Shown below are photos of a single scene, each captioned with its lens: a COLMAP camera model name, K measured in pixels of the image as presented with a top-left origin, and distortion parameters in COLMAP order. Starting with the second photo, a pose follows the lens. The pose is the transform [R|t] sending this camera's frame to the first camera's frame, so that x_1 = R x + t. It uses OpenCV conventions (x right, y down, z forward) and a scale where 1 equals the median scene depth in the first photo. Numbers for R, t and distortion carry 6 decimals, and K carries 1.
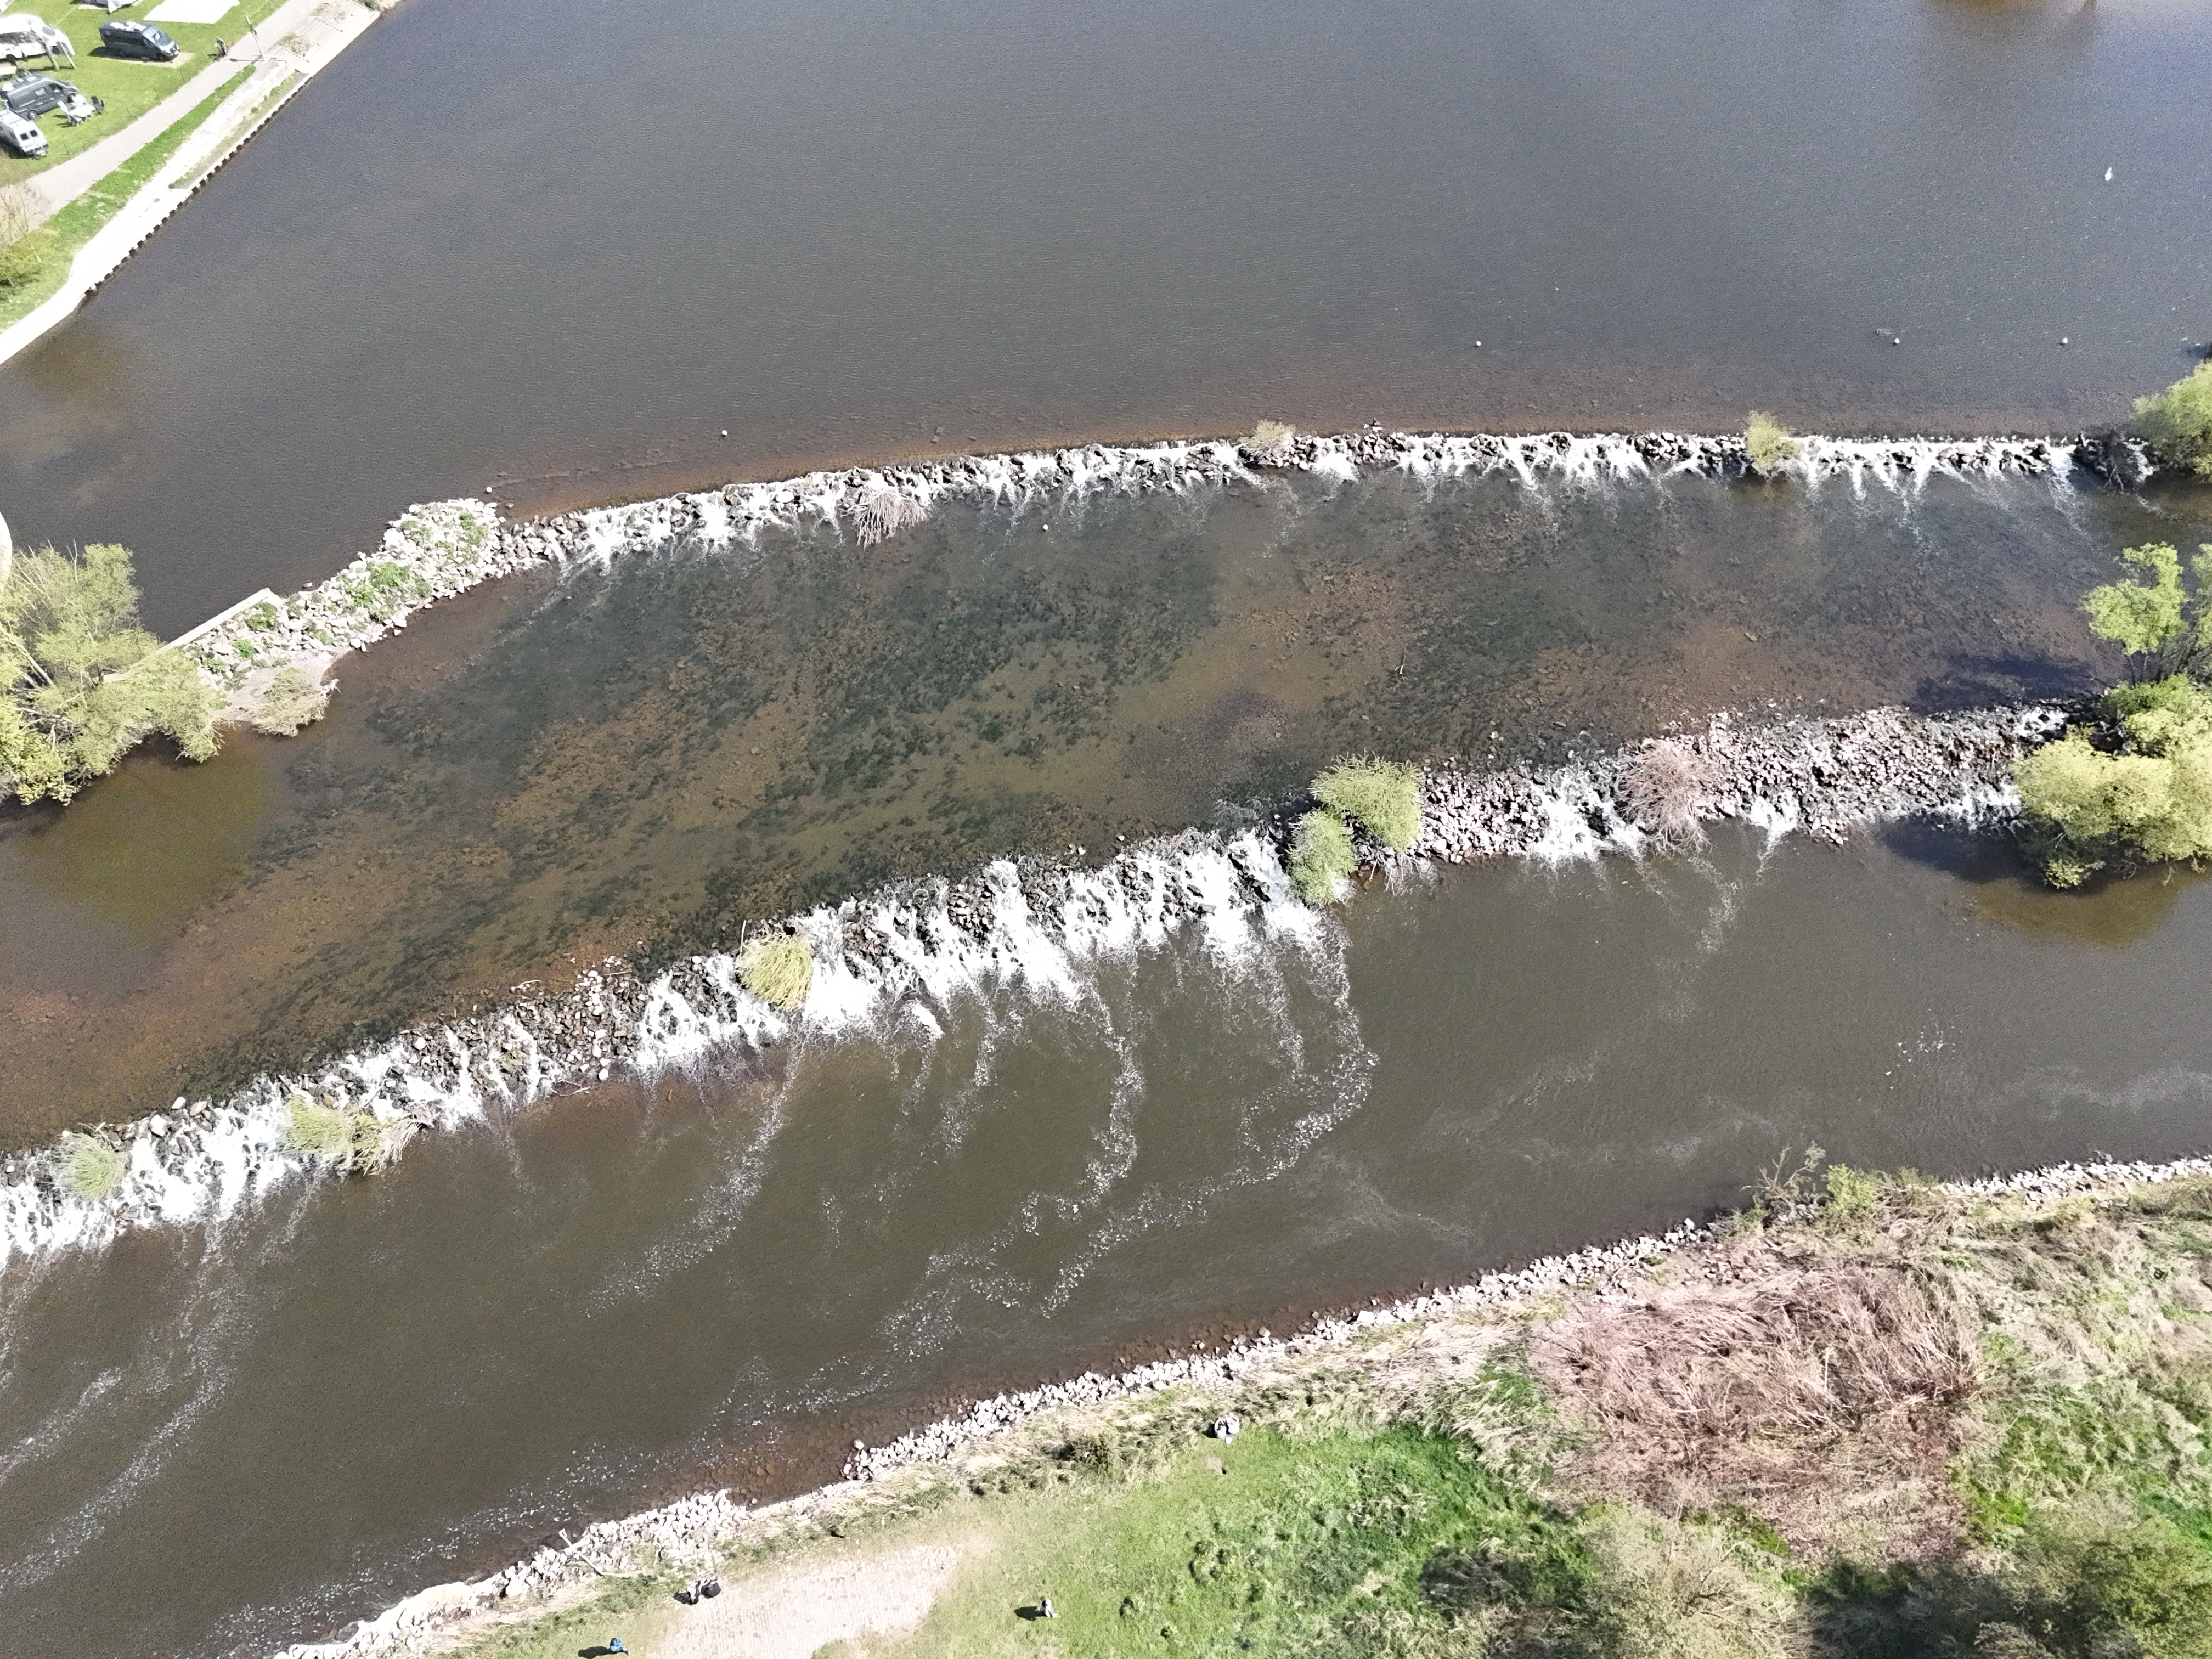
lens RADIAL K [[1623.9, 0, 1113.5], [0, 1623.9, 822.4], [0, 0, 1]] dist [0.064876, -0.053445]
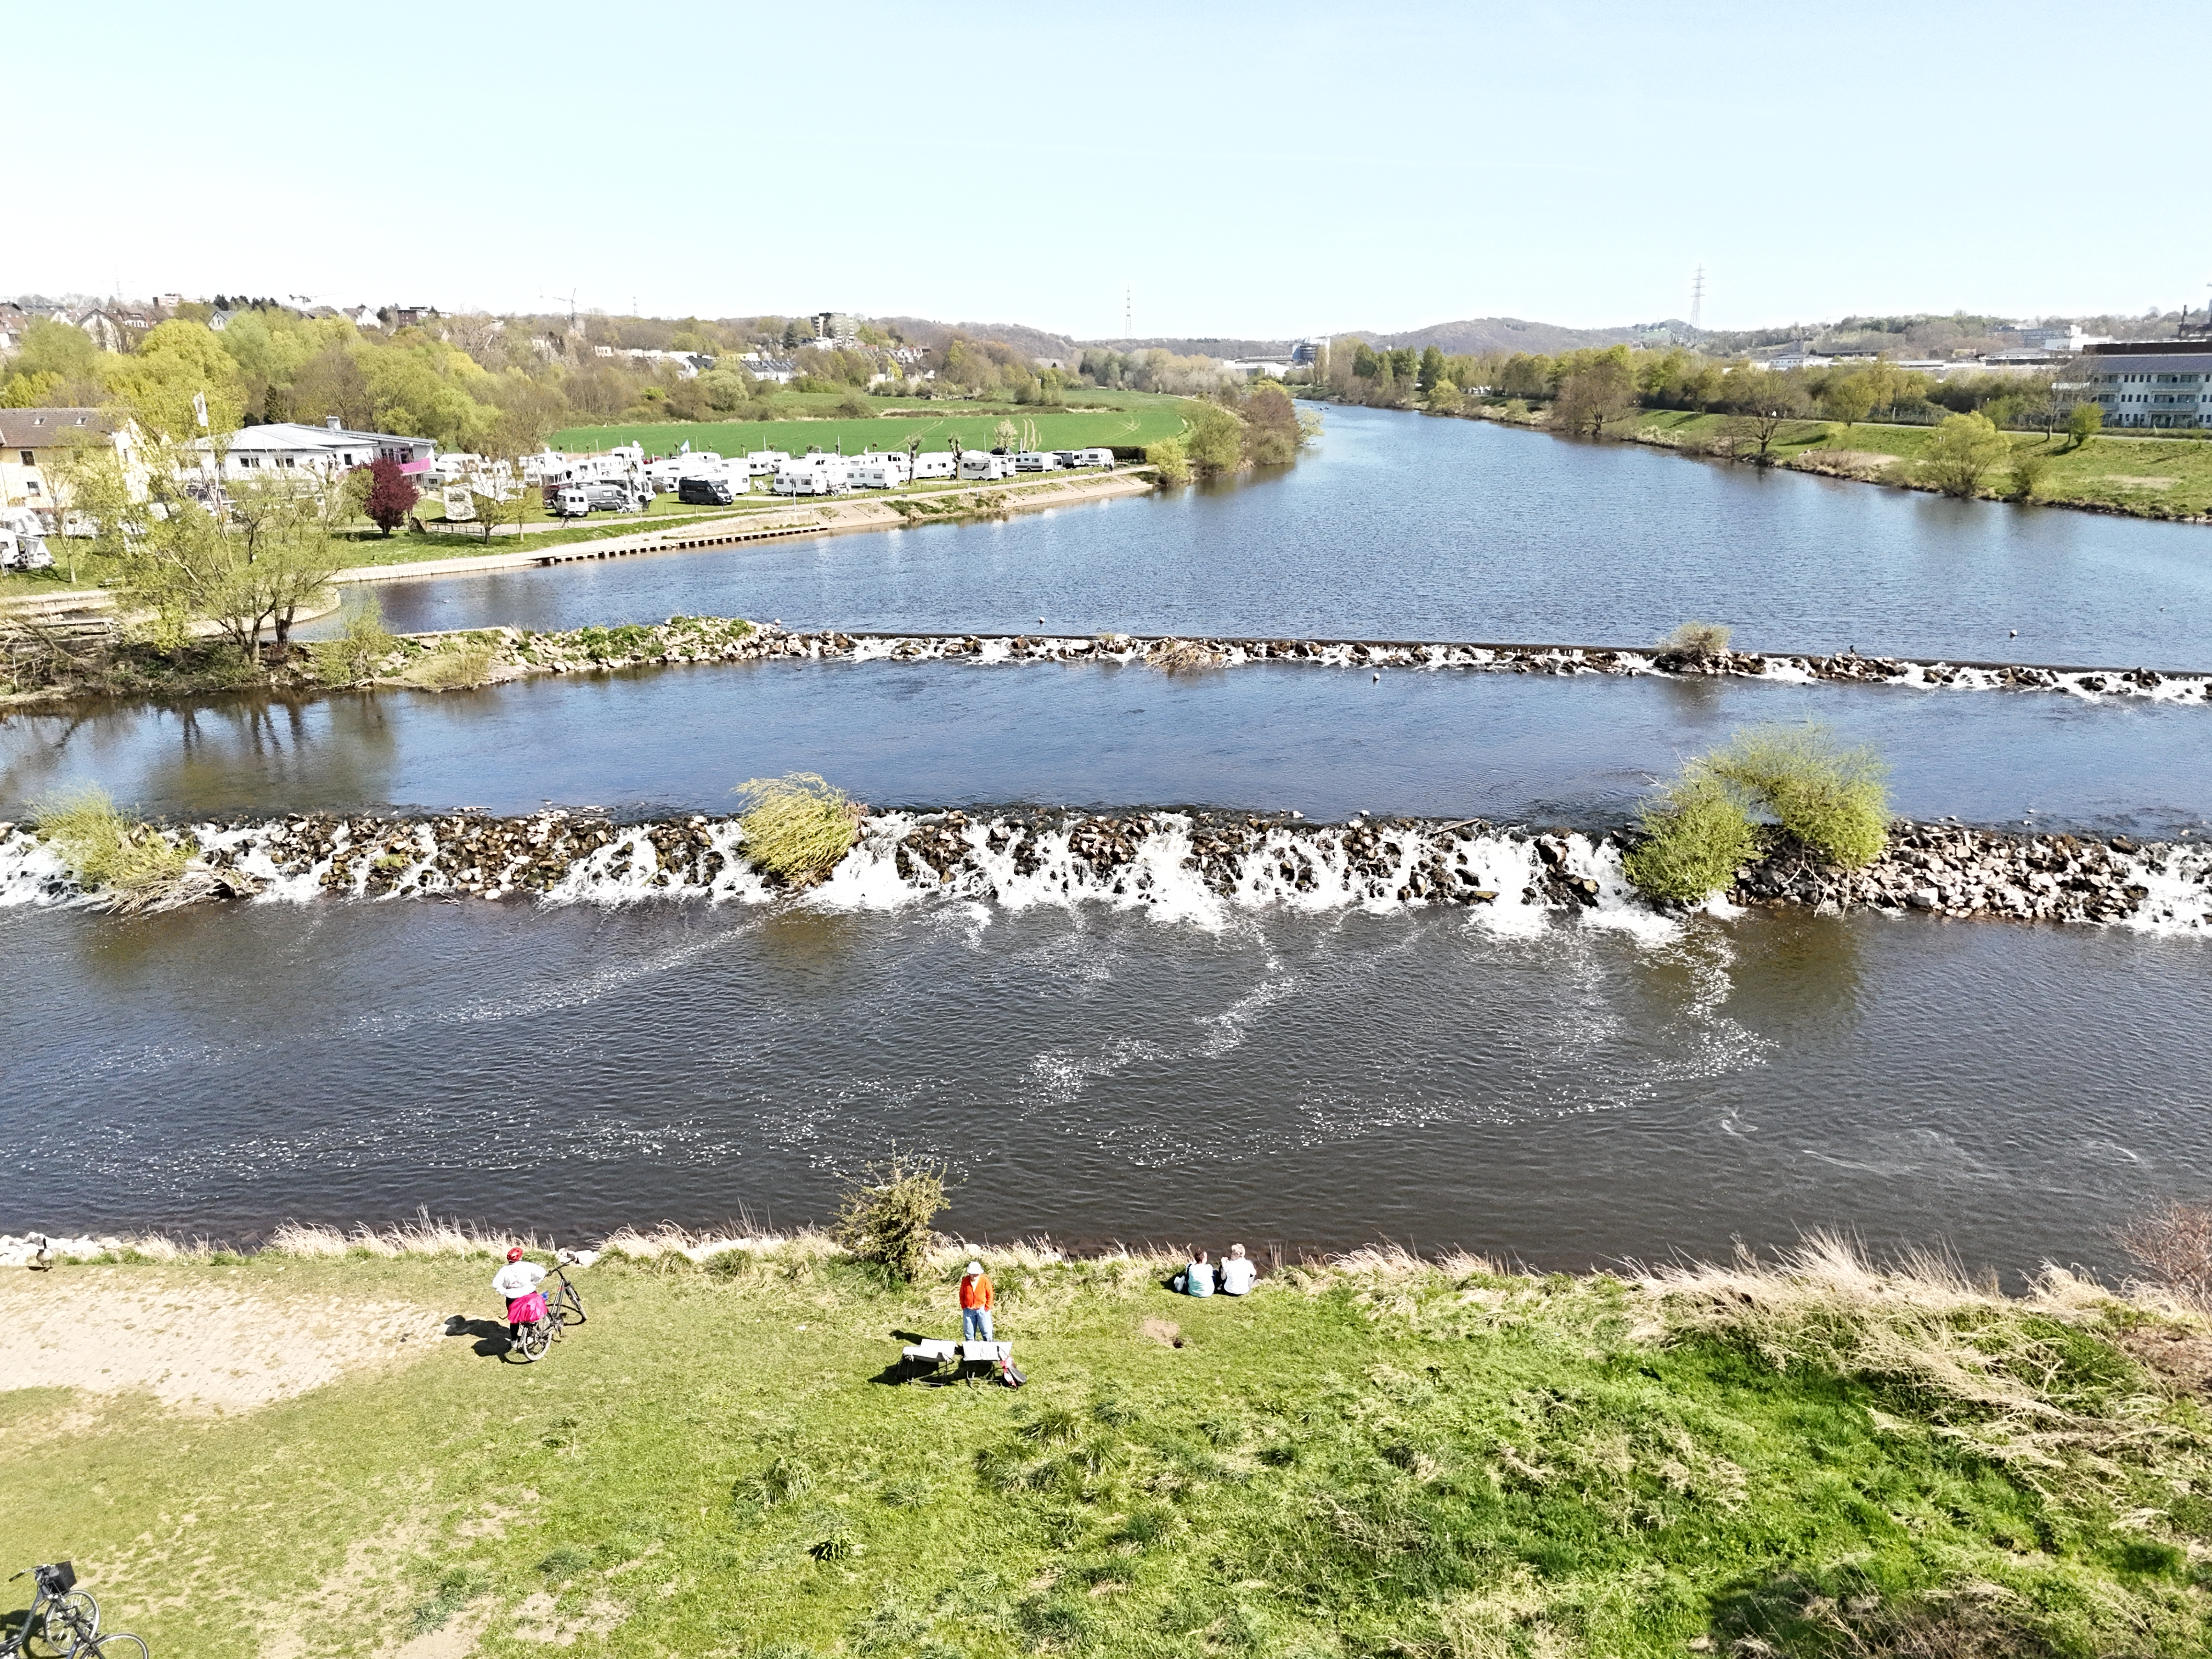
lens RADIAL K [[1623.9, 0, 1112.0], [0, 1623.9, 827.6], [0, 0, 1]] dist [0.064876, -0.053445]
pose [[0.938666, 0.103834, -0.328823, 0.119577], [-0.271602, 0.810162, -0.519490, 0.365525], [0.212459, 0.576937, 0.788673, 0.470325]]
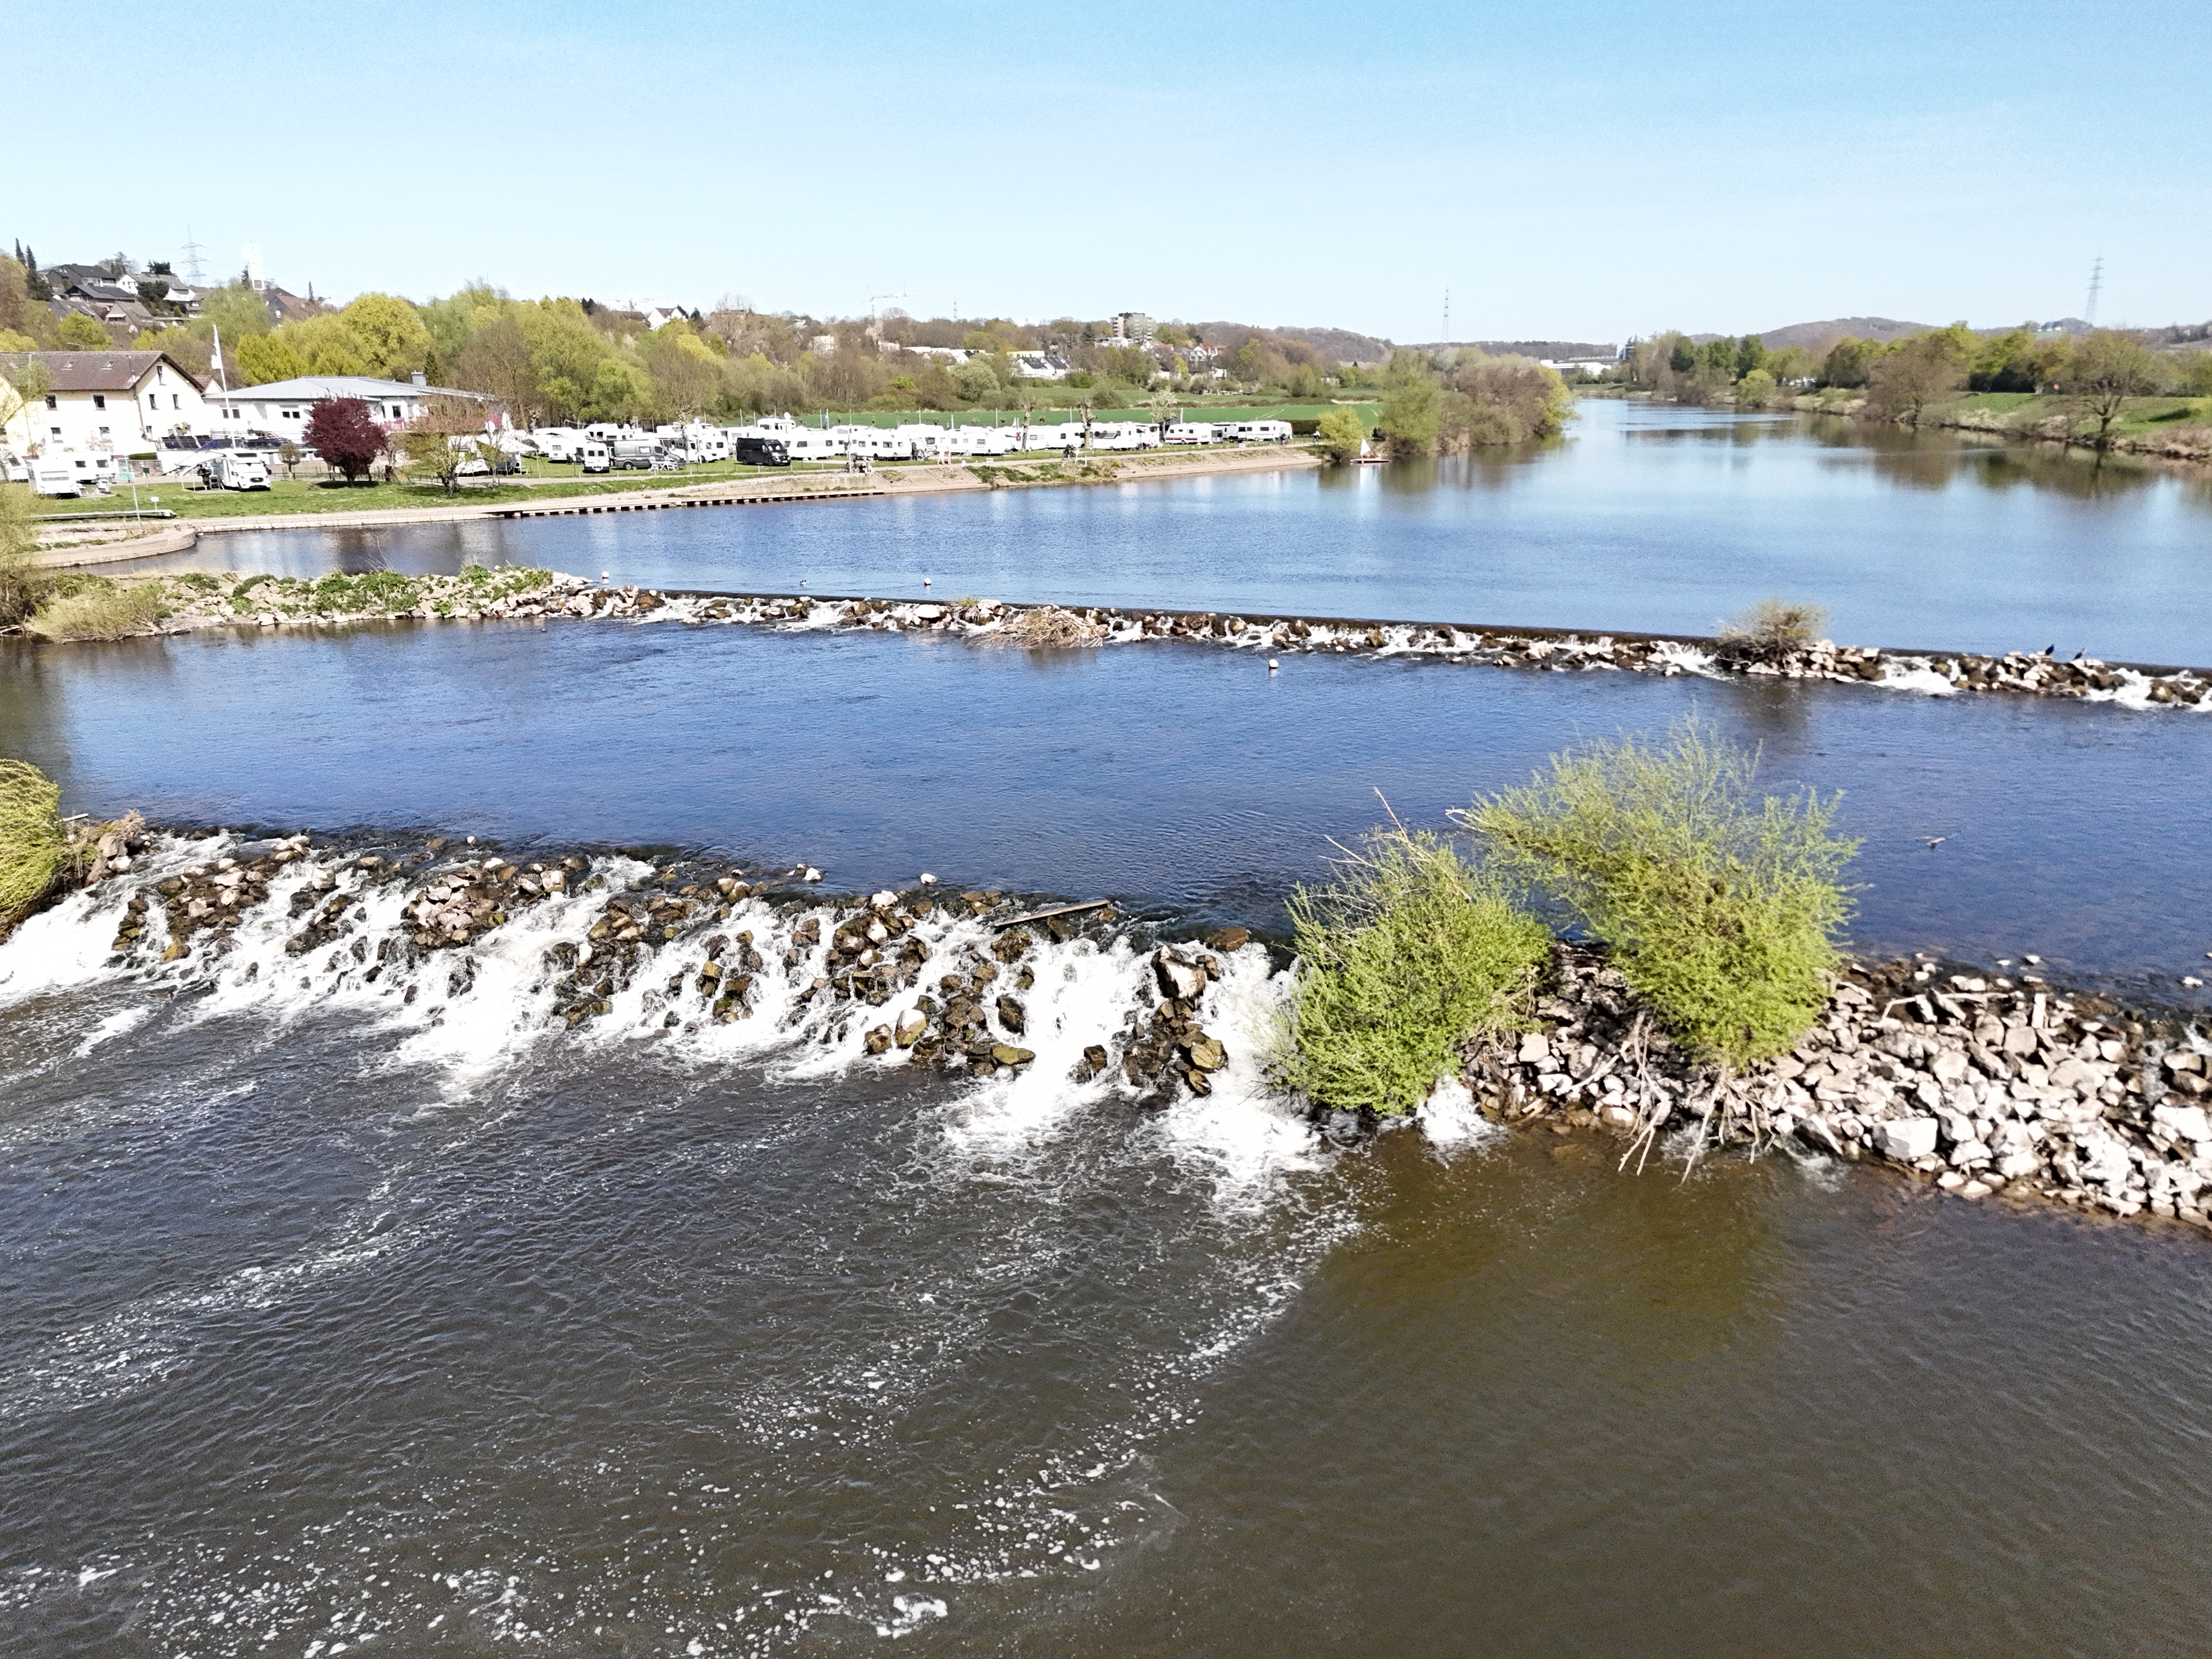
lens RADIAL K [[1623.9, 0, 1108.7], [0, 1623.9, 833.8], [0, 0, 1]] dist [0.064876, -0.053445]
pose [[0.855635, 0.150791, -0.495128, 0.212707], [-0.404169, 0.792238, -0.457172, 0.147538], [0.323322, 0.591287, 0.738812, 0.726617]]
